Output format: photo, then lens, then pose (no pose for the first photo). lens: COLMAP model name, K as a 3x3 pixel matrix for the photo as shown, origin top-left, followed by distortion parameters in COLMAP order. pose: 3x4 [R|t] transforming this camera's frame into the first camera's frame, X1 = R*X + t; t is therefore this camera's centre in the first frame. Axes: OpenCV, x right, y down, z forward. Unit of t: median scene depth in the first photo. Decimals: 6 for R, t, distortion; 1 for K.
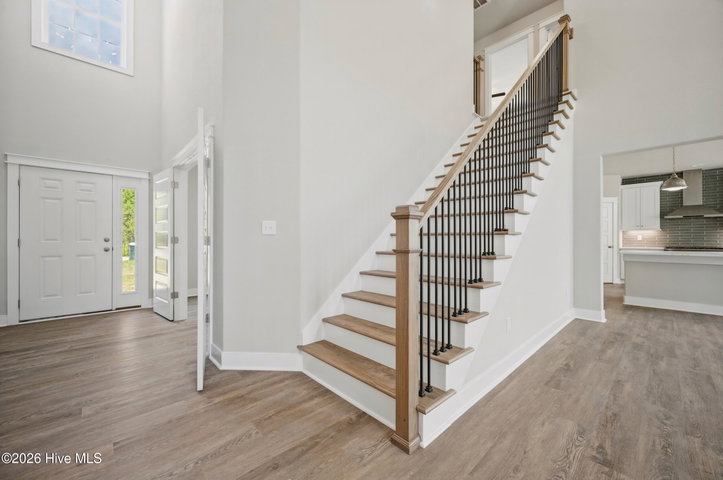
lens RADIAL K [[287.3, 0, 361.5], [0, 287.3, 240.0], [0, 0, 1]] dist [0.000695, -0.000247]
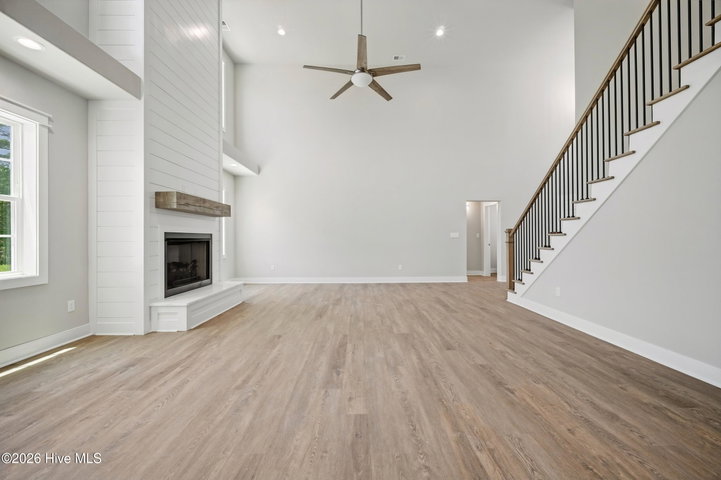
lens RADIAL K [[286.5, 0, 360.5], [0, 286.5, 240.0], [0, 0, 1]] dist [0.000695, -0.000247]
pose [[-0.688444, -0.003541, -0.725281, 2.363956], [0.000504, 0.999986, -0.005360, 0.010104], [0.725289, -0.004055, -0.688432, 1.266308]]
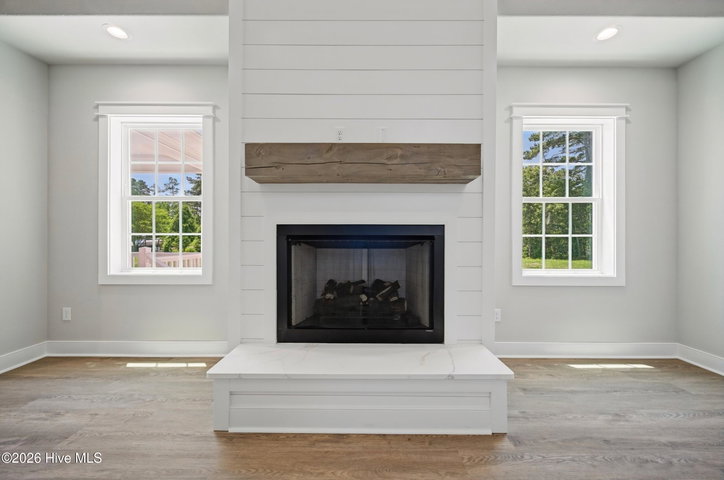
lens RADIAL K [[334.0, 0, 403.3], [0, 334.0, 237.5], [0, 0, 1]] dist [0.000827, 0.000026]
pose [[-0.724383, 0.001074, 0.689397, 1.052086], [-0.005078, 0.999963, -0.006893, 0.003717], [-0.689380, -0.008494, -0.724351, -0.058769]]
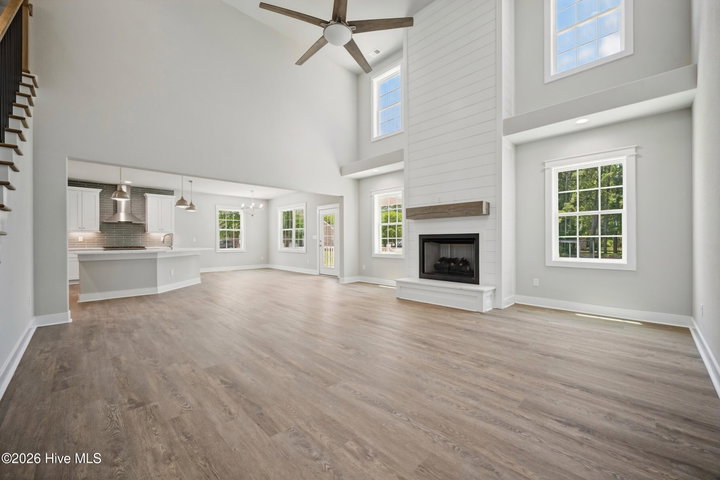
lens RADIAL K [[286.1, 0, 360.0], [0, 286.1, 240.0], [0, 0, 1]] dist [0.000695, -0.000247]
pose [[-0.010717, -0.000893, 0.999942, -0.285688], [0.004126, 0.999991, 0.000937, -0.001126], [-0.999934, 0.004136, -0.010714, -0.019251]]
